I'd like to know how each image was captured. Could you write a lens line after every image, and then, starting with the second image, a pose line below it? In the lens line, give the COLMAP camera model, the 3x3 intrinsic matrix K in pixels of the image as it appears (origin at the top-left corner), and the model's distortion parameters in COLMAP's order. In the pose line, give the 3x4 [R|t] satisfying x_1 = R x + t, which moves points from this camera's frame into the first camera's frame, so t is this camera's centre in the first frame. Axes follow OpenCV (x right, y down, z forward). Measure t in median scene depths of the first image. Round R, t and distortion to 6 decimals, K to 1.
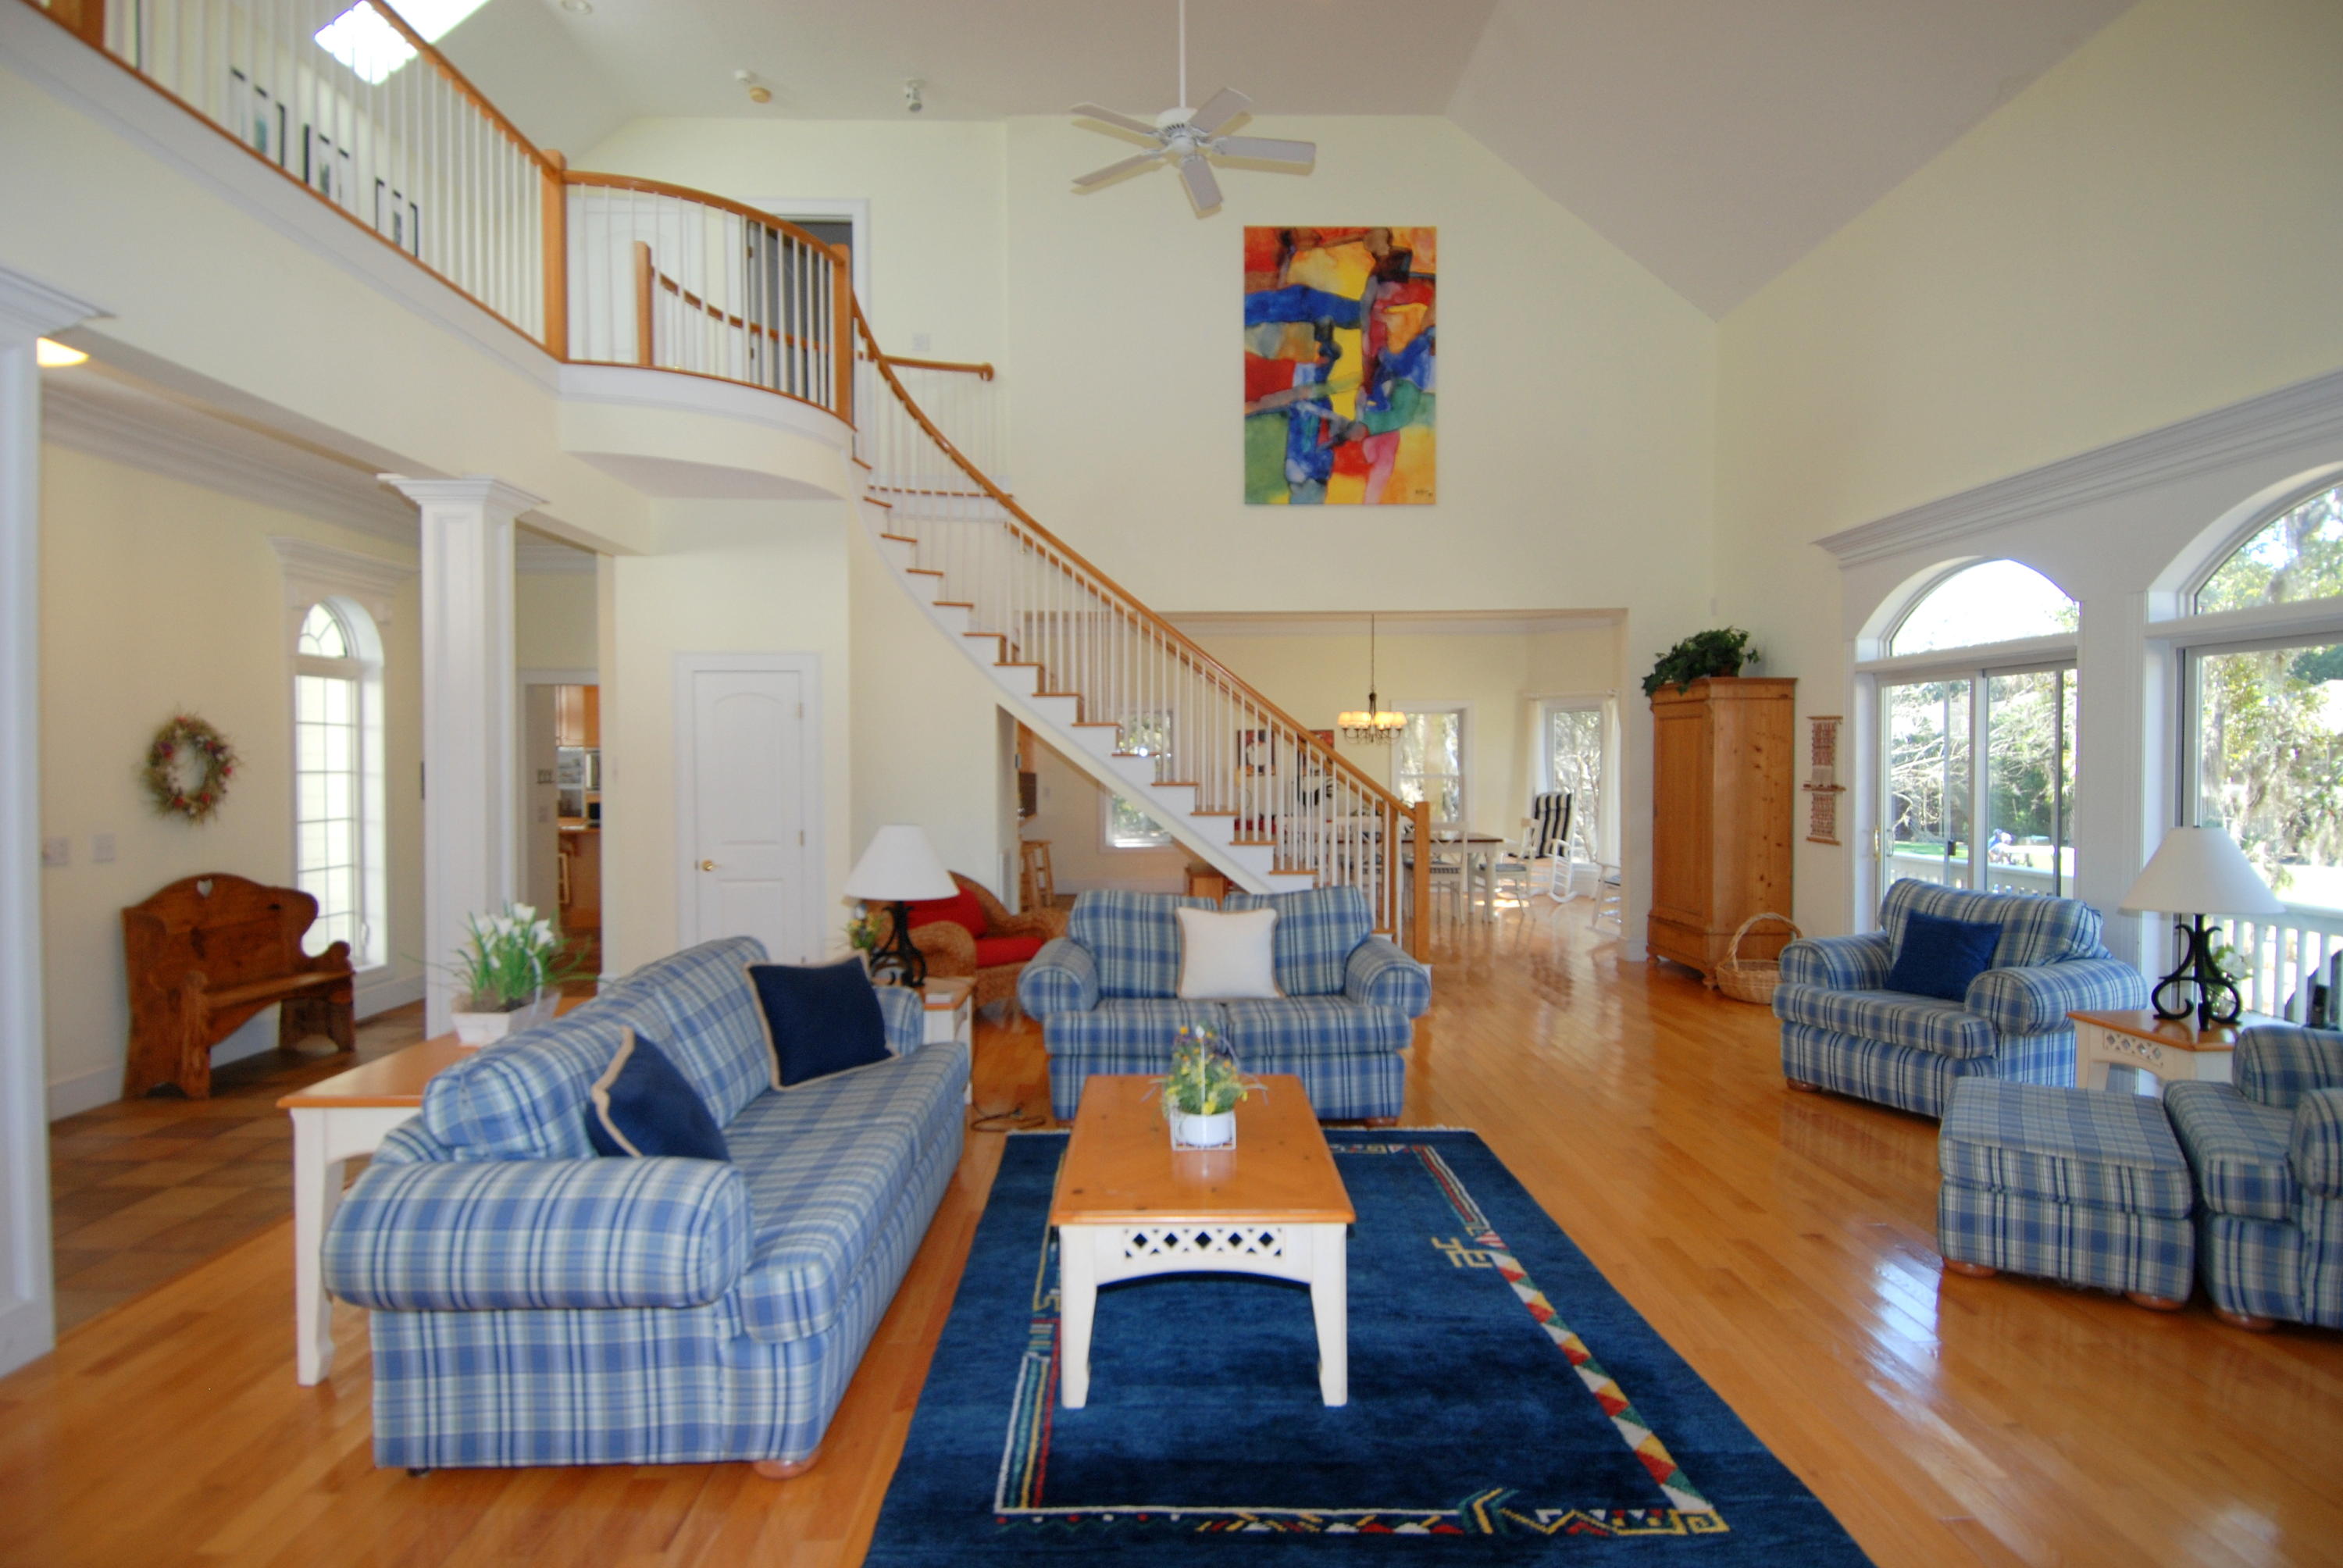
lens RADIAL K [[1250.9, 0, 1171.5], [0, 1250.9, 784.0], [0, 0, 1]] dist [0.062791, -0.064246]
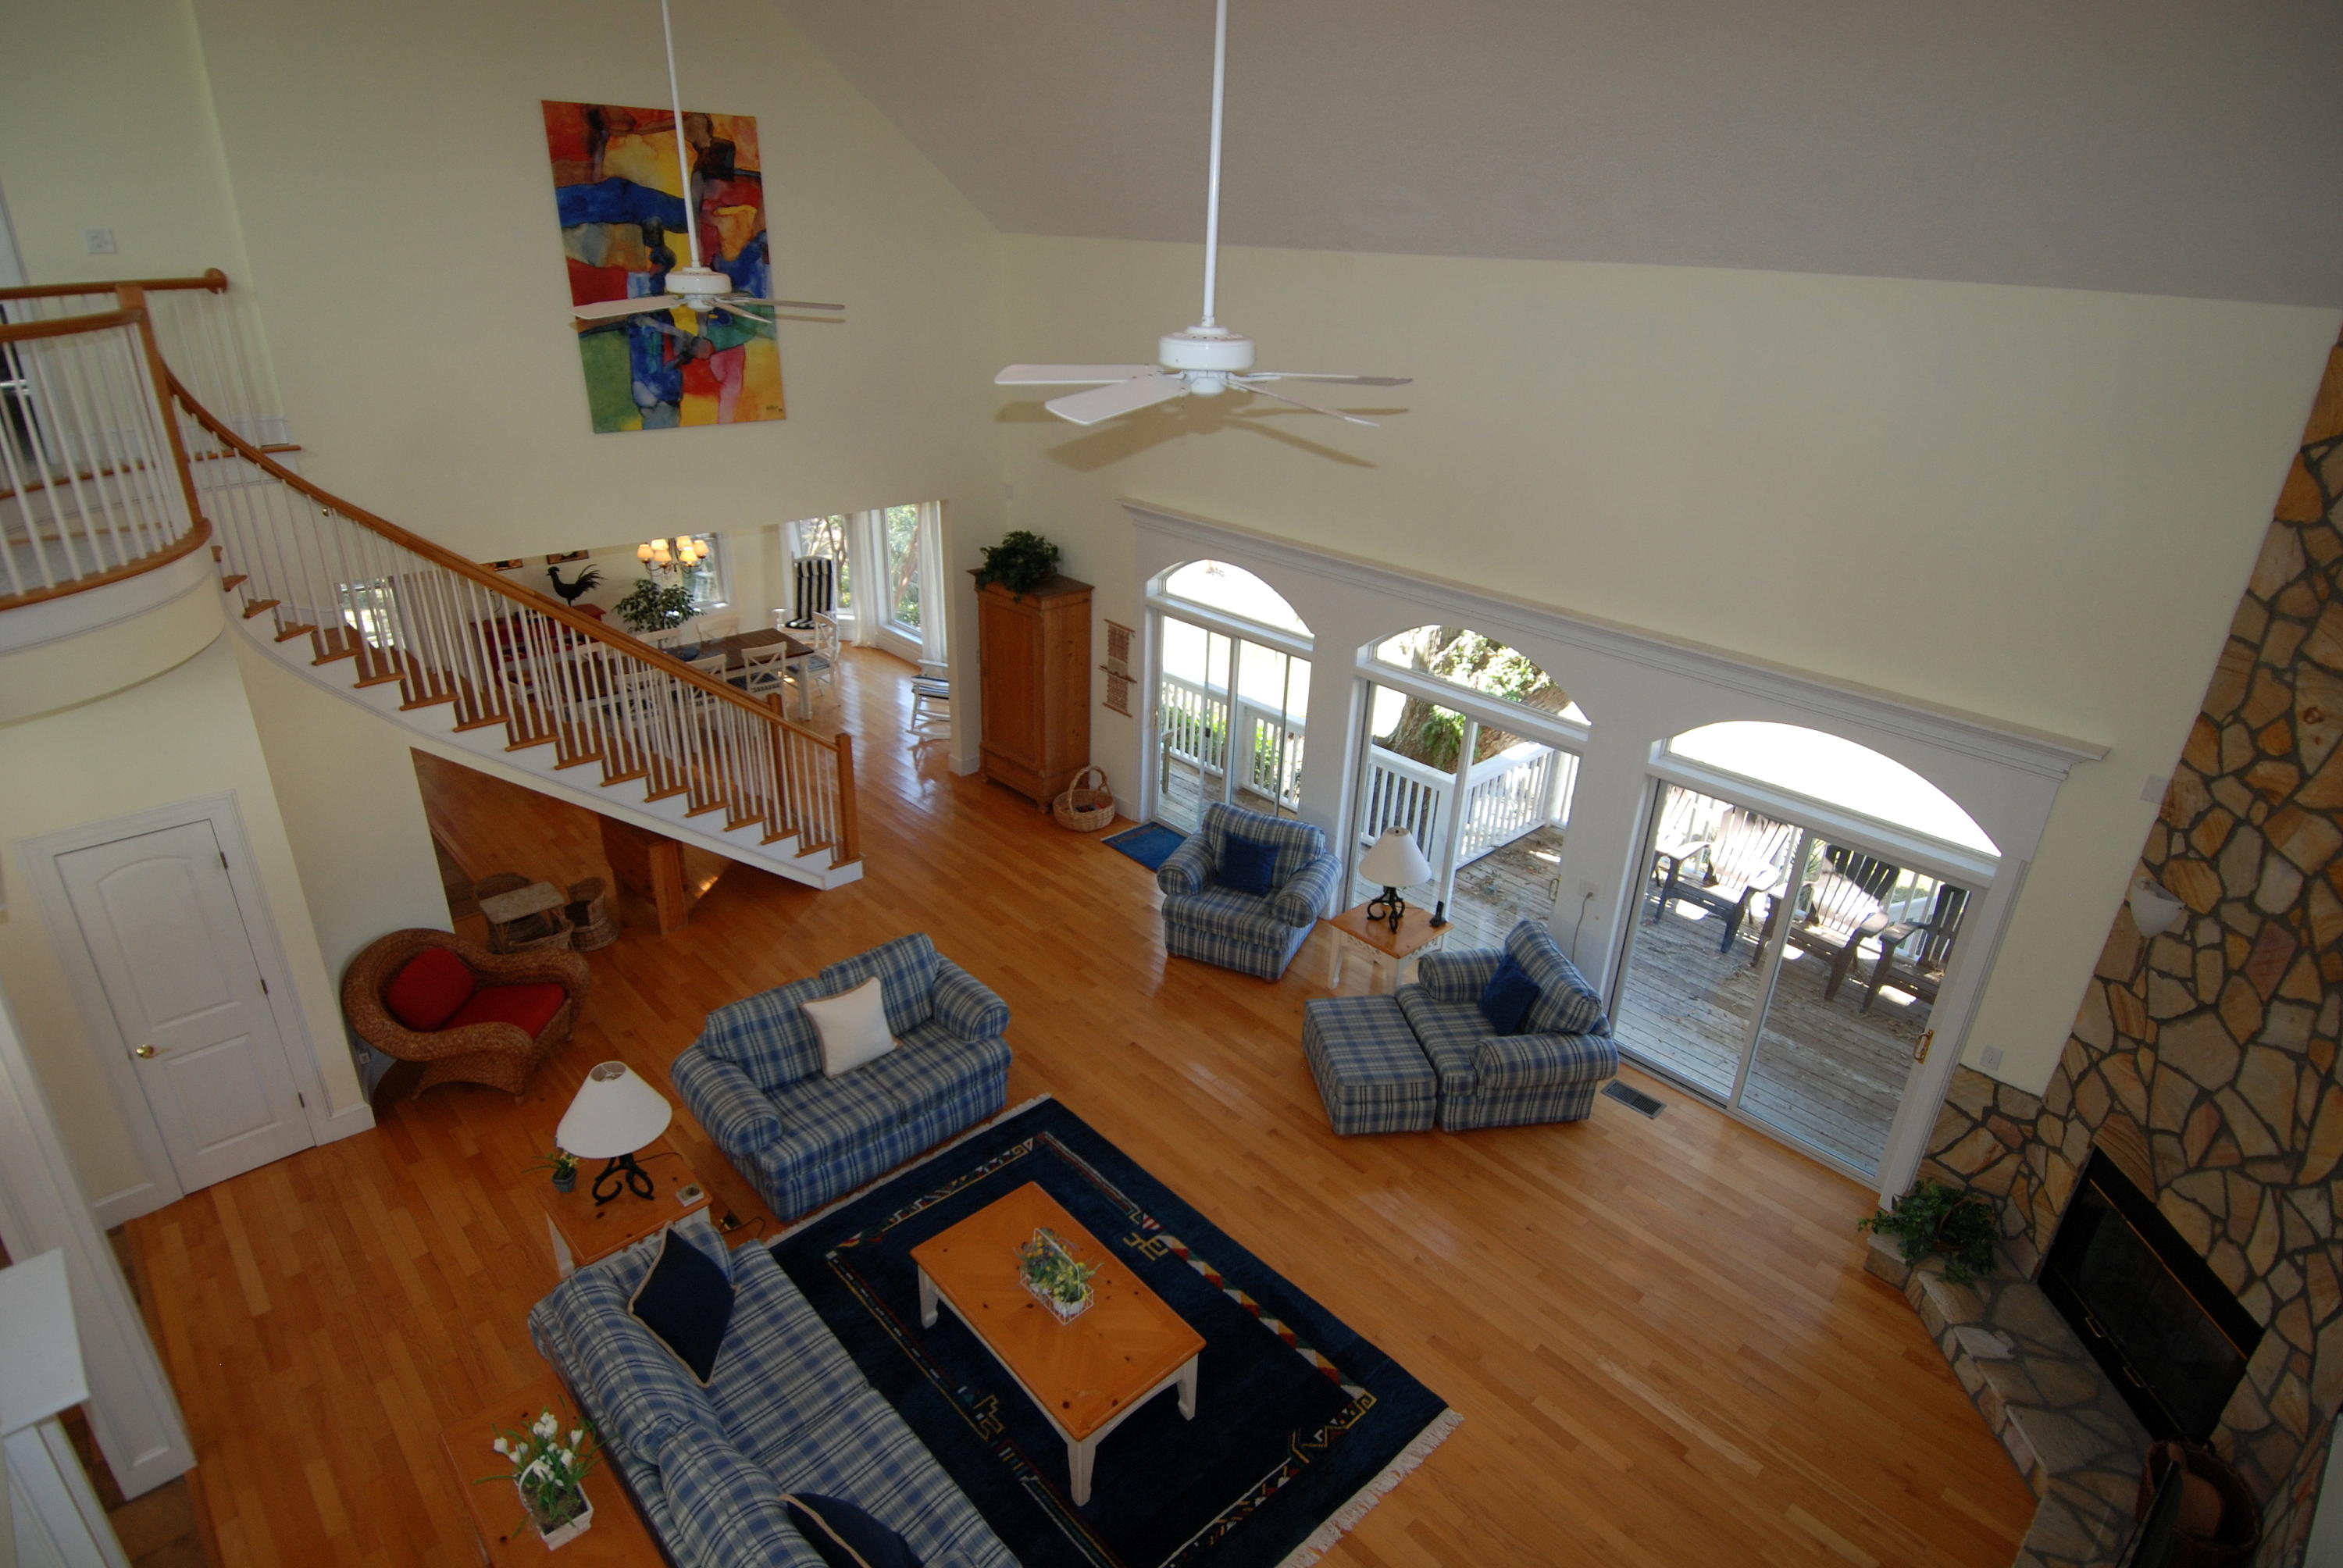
lens RADIAL K [[1224.1, 0, 1170.2], [0, 1224.1, 777.7], [0, 0, 1]] dist [0.059017, -0.063619]
pose [[0.742227, -0.251281, 0.621254, -0.259364], [-0.021472, 0.917646, 0.396817, -0.362760], [-0.669804, -0.307868, 0.675707, 0.017997]]
